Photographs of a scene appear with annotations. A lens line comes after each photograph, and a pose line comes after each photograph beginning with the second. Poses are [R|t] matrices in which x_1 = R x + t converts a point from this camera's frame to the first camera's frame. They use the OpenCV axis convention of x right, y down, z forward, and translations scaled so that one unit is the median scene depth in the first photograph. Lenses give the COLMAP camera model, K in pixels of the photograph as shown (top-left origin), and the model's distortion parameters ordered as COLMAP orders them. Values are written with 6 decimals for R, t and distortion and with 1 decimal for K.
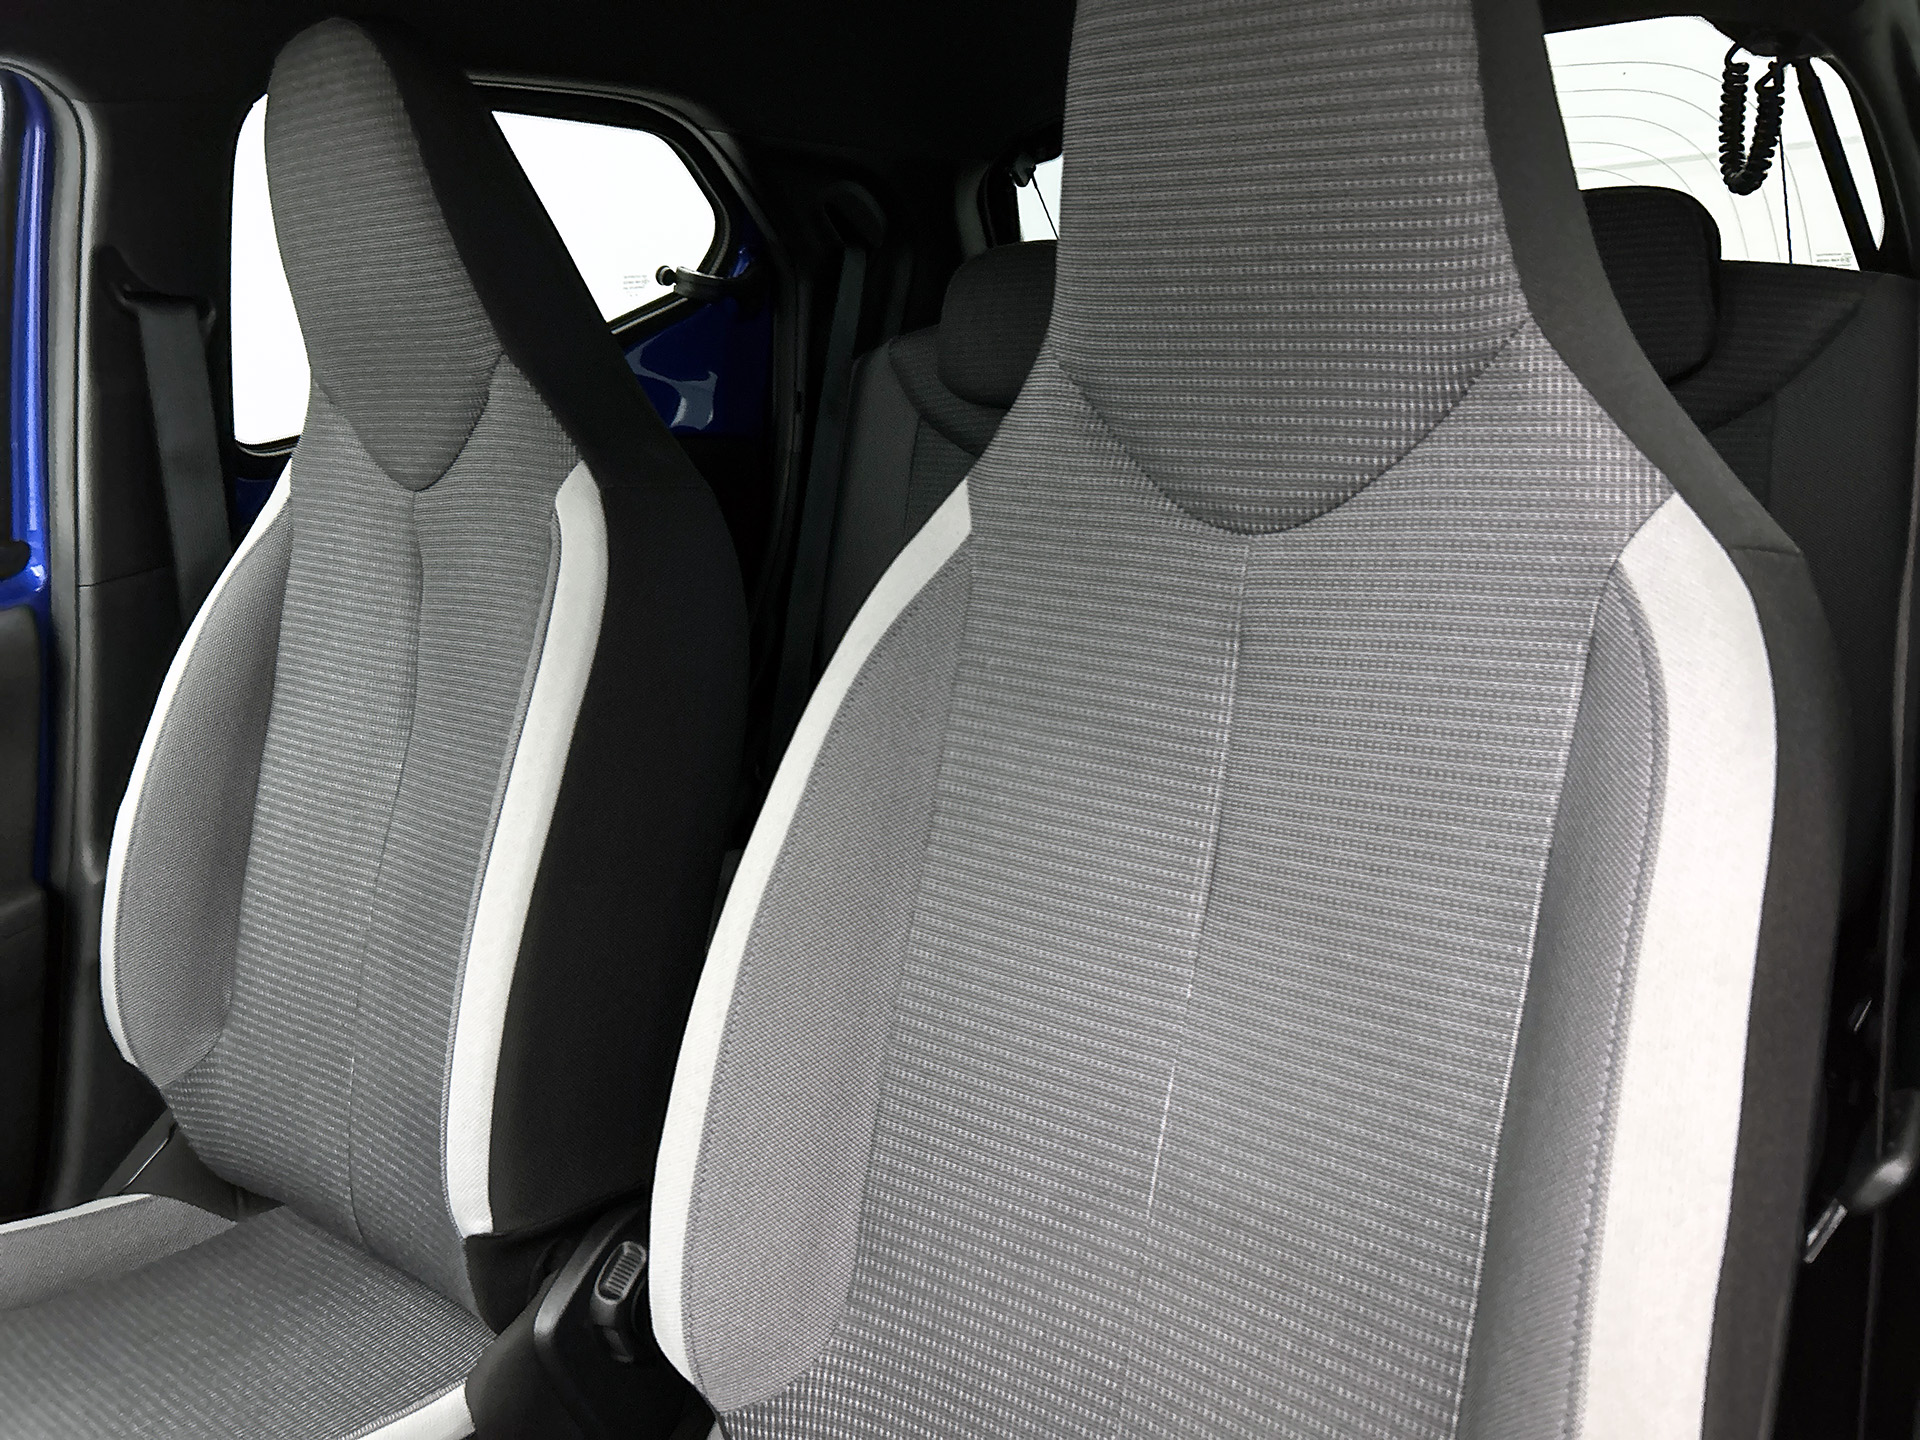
lens RADIAL K [[1485.8, 0, 902.9], [0, 1485.8, 726.9], [0, 0, 1]] dist [0.066132, -0.075109]
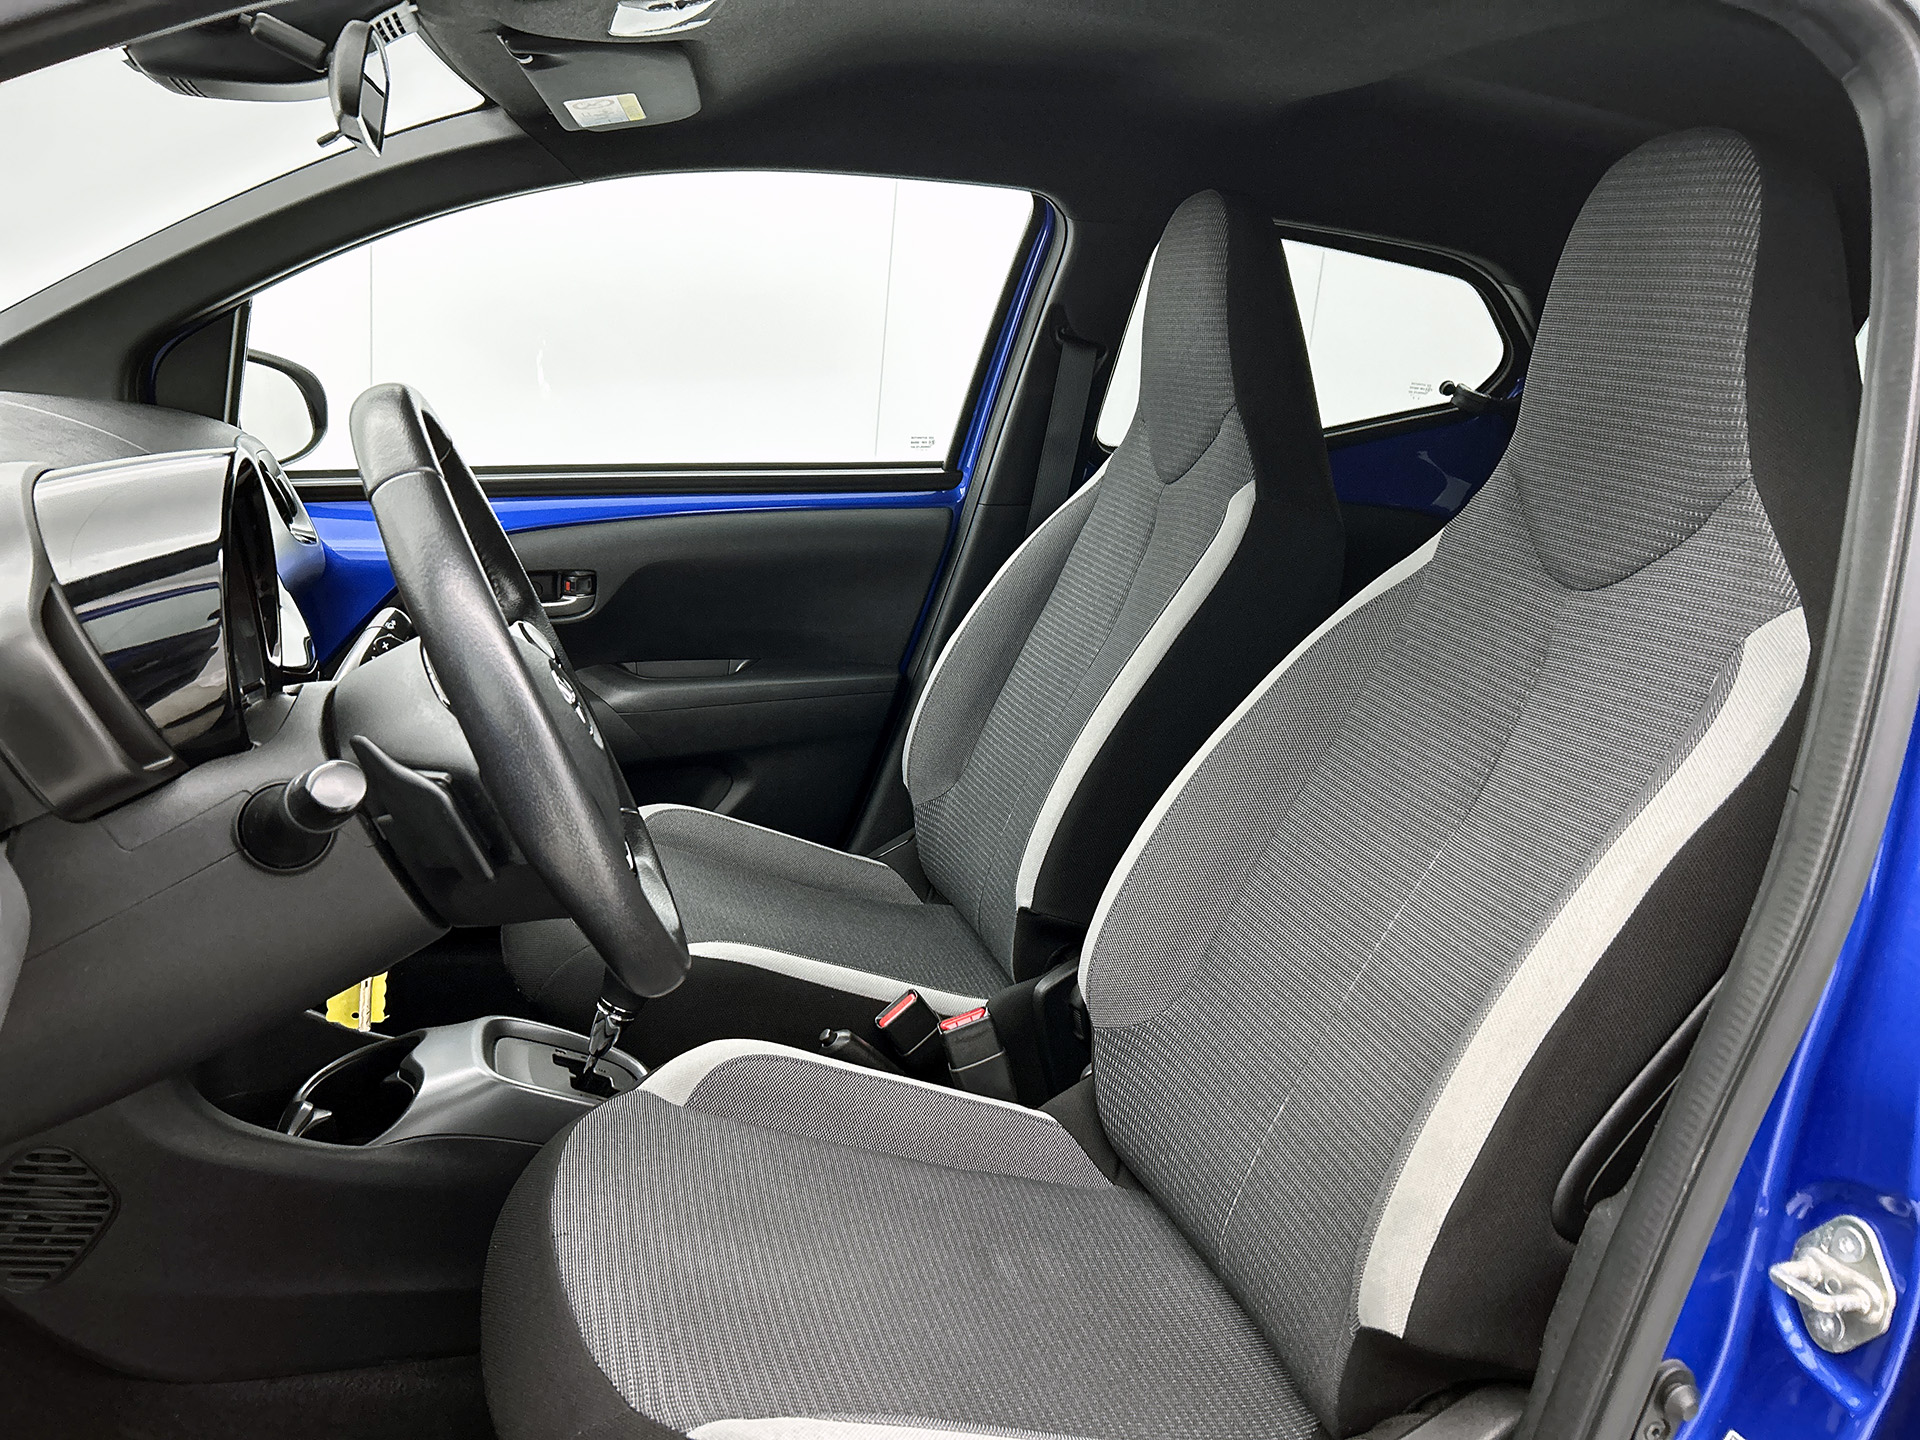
lens RADIAL K [[1485.8, 0, 902.9], [0, 1485.8, 726.9], [0, 0, 1]] dist [0.066132, -0.075109]
pose [[0.785013, 0.299282, -0.542388, 0.421155], [-0.332732, 0.942242, 0.038344, 0.125417], [0.522536, 0.150370, 0.839253, -0.449913]]
